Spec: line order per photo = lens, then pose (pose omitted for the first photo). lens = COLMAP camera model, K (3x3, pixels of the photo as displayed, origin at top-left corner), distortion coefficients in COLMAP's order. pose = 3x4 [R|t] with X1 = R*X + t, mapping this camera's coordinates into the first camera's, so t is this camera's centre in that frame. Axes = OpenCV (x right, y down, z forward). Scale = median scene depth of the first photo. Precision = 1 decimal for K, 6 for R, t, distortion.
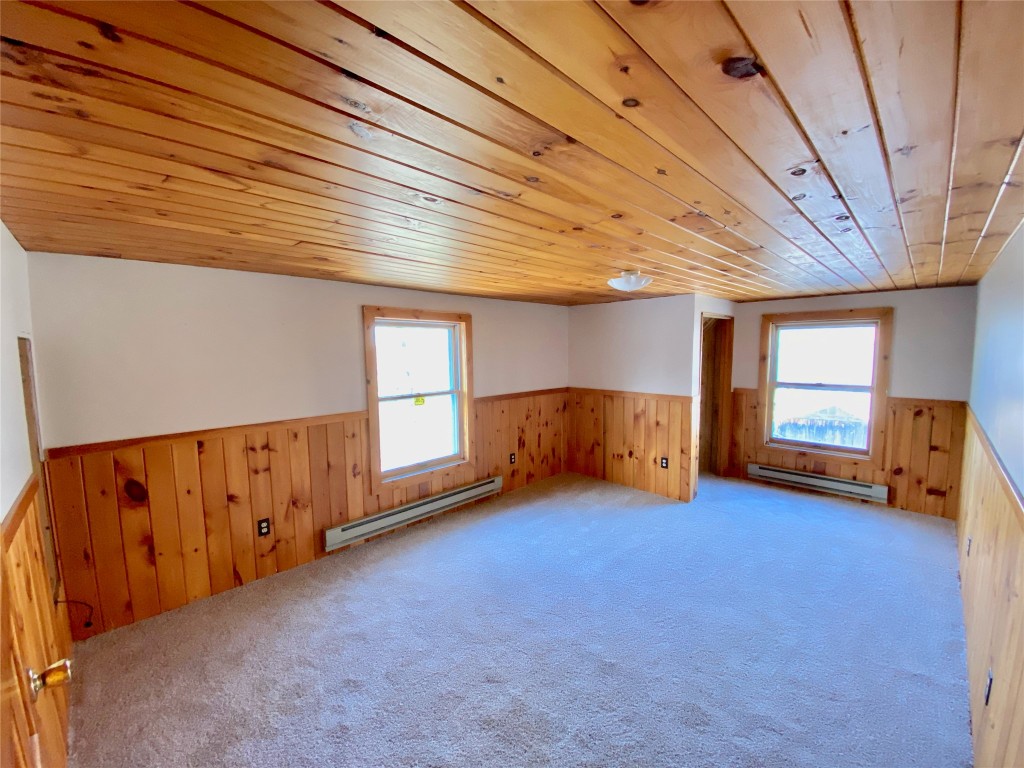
lens RADIAL K [[413.2, 0, 508.0], [0, 413.2, 384.4], [0, 0, 1]] dist [0.078489, -0.049534]
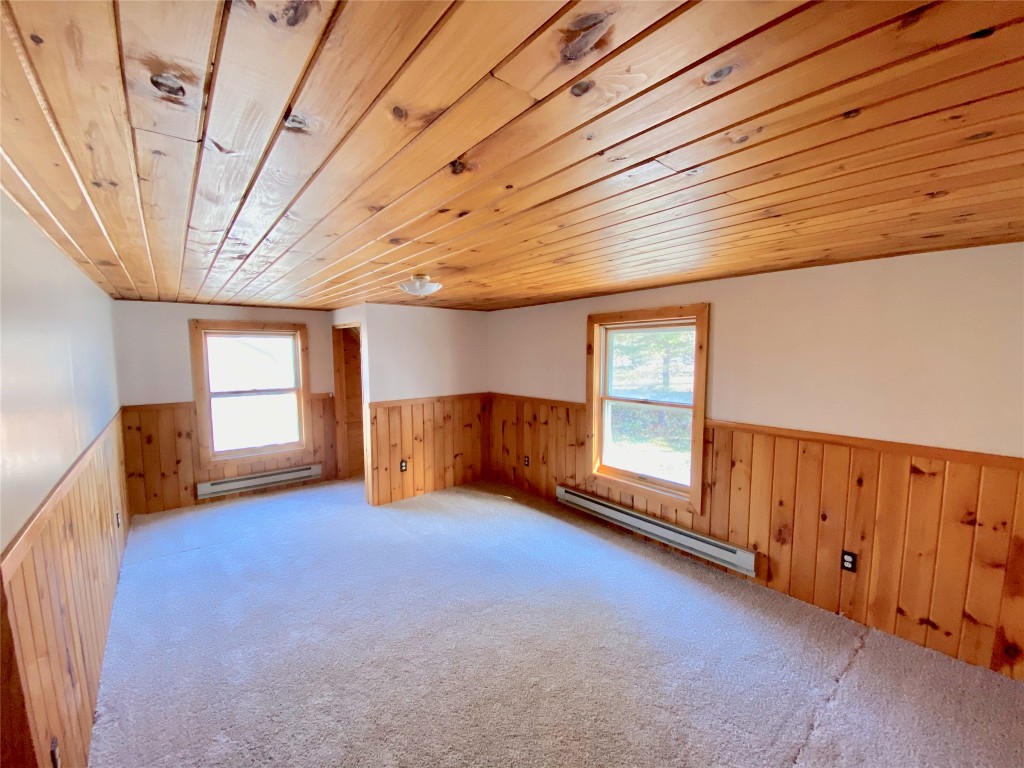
lens RADIAL K [[414.3, 0, 506.6], [0, 414.3, 385.8], [0, 0, 1]] dist [0.043295, -0.031222]
pose [[0.877044, 0.042247, -0.478549, 0.984921], [-0.046171, 0.998927, 0.003569, -0.023781], [0.478186, 0.018965, 0.878054, 0.230760]]
